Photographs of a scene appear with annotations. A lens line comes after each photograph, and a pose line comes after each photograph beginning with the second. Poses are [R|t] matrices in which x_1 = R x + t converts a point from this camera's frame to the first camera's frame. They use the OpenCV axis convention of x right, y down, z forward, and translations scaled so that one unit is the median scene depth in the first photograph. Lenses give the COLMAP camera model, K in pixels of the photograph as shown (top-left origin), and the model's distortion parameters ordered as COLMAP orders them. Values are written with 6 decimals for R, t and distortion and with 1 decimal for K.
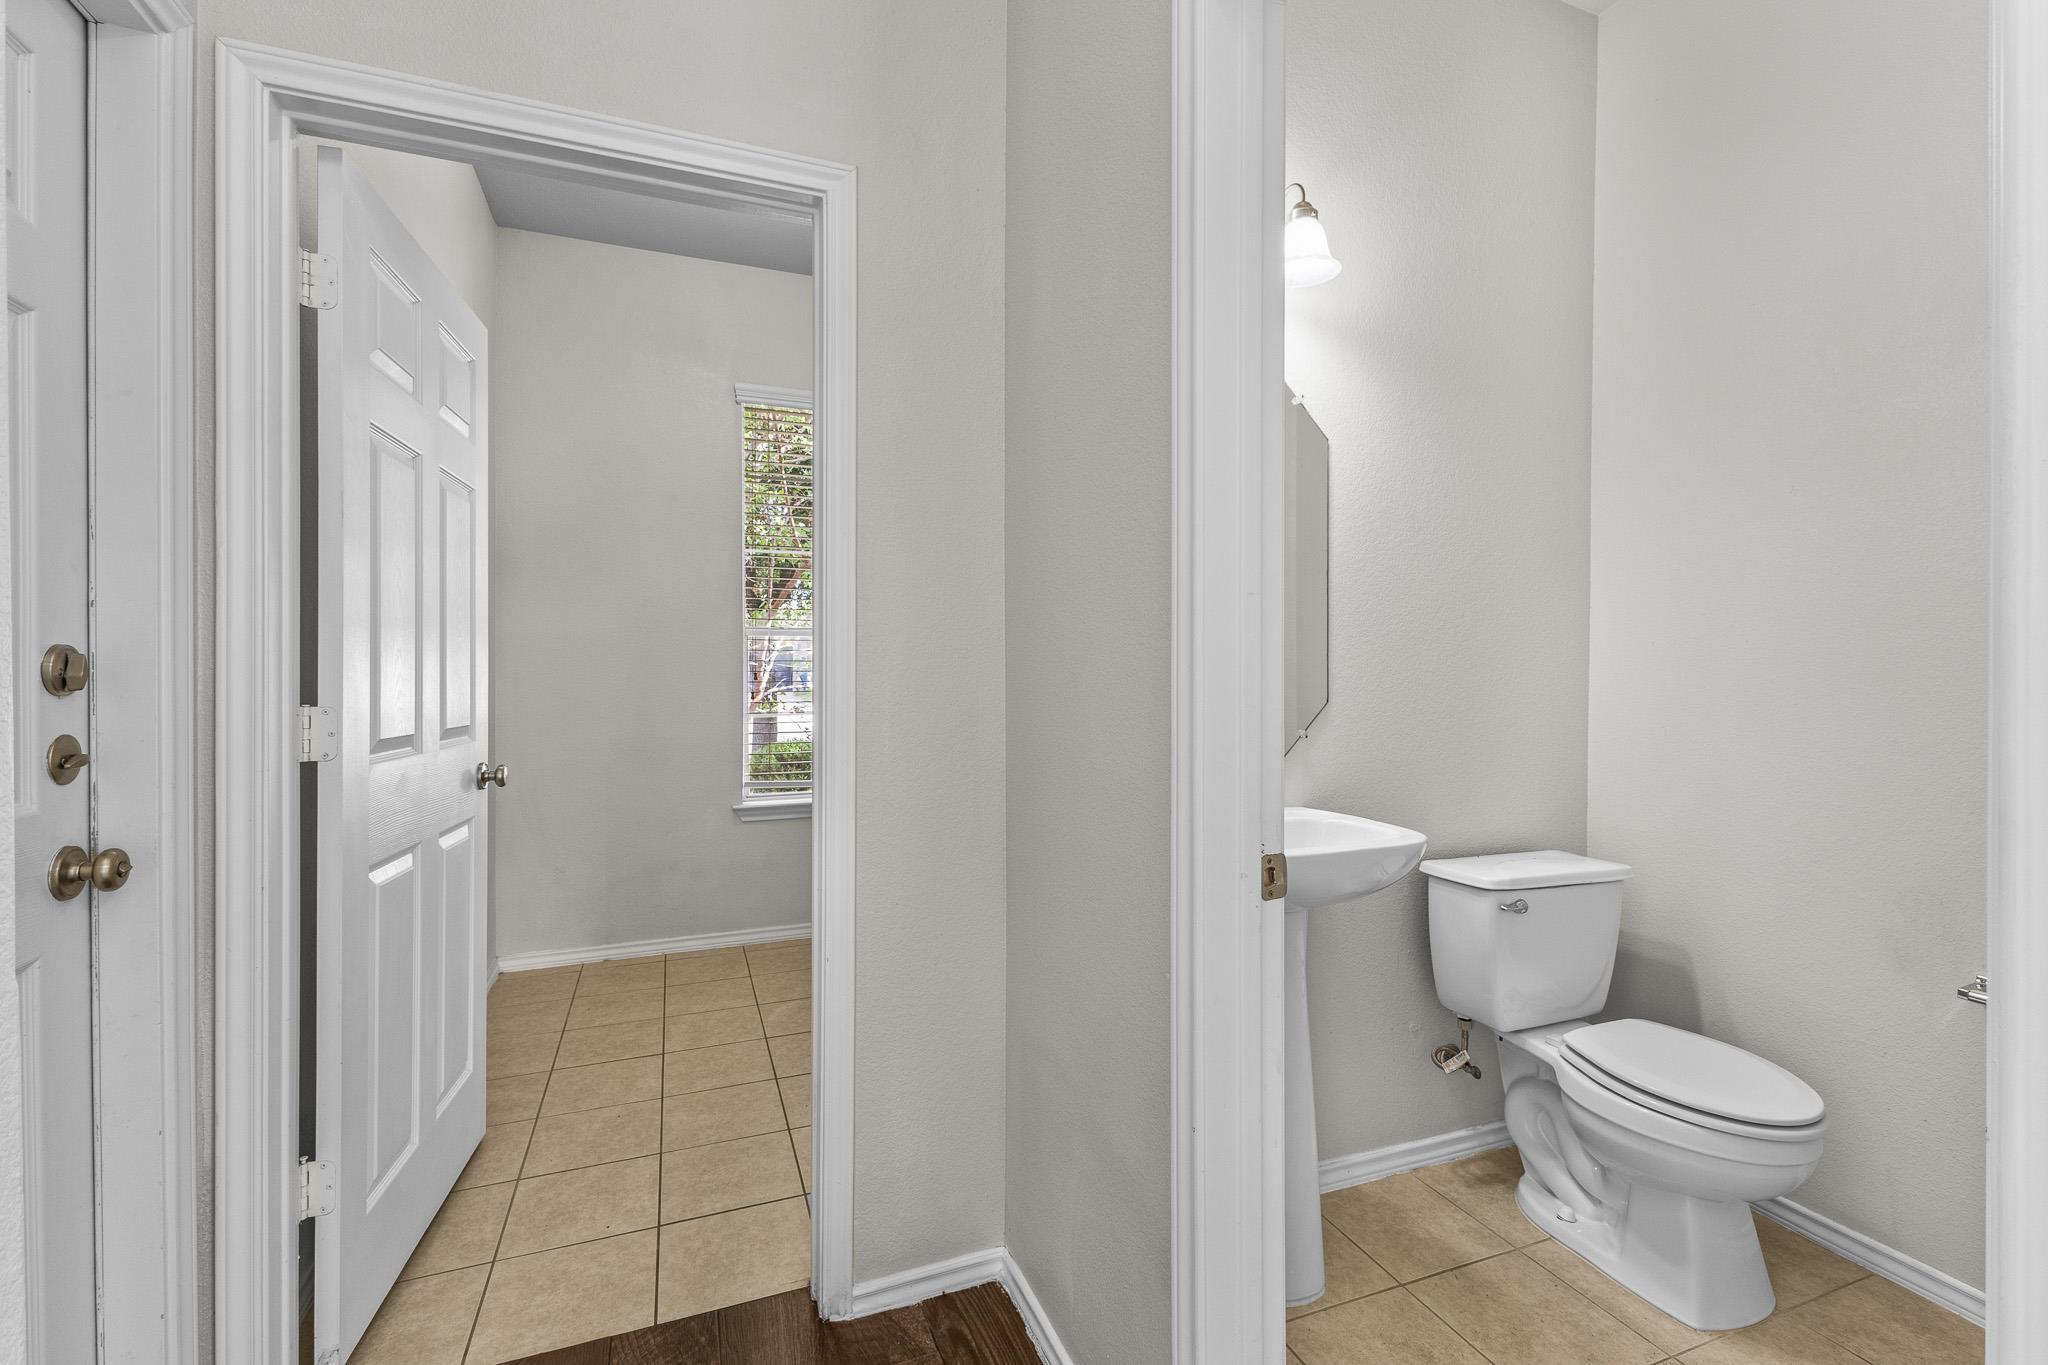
lens RADIAL K [[904.4, 0, 1020.3], [0, 904.4, 673.0], [0, 0, 1]] dist [0.011871, -0.003485]
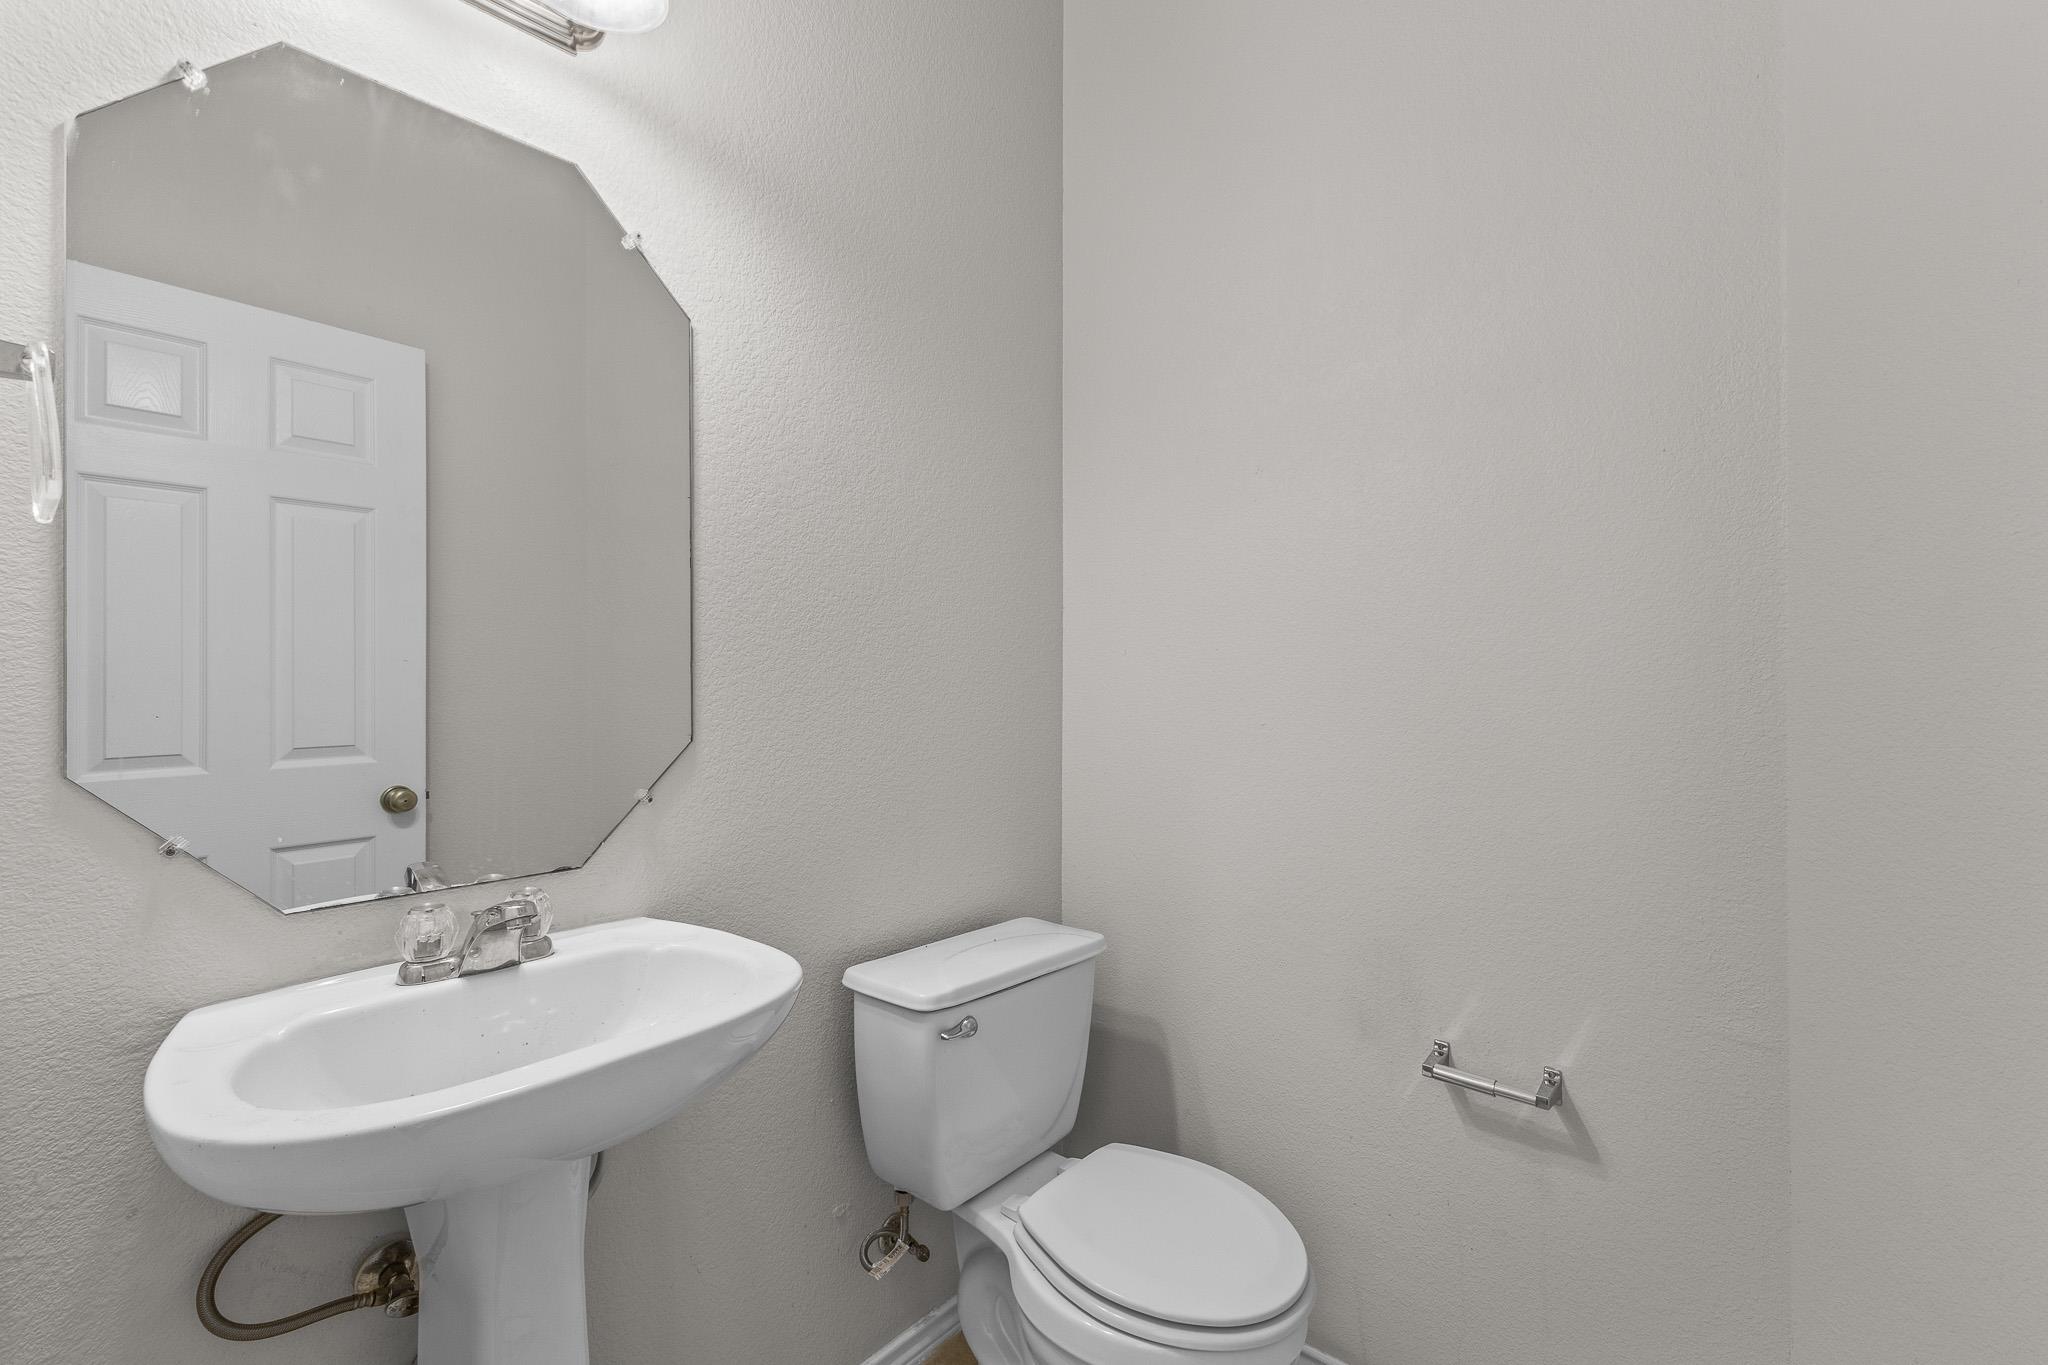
lens RADIAL K [[904.4, 0, 1025.7], [0, 904.4, 678.9], [0, 0, 1]] dist [0.011871, -0.003485]
pose [[0.885398, -0.004983, 0.464807, 0.255214], [0.007154, 0.999970, -0.002906, -0.007014], [-0.464779, 0.005898, 0.885407, 0.344718]]
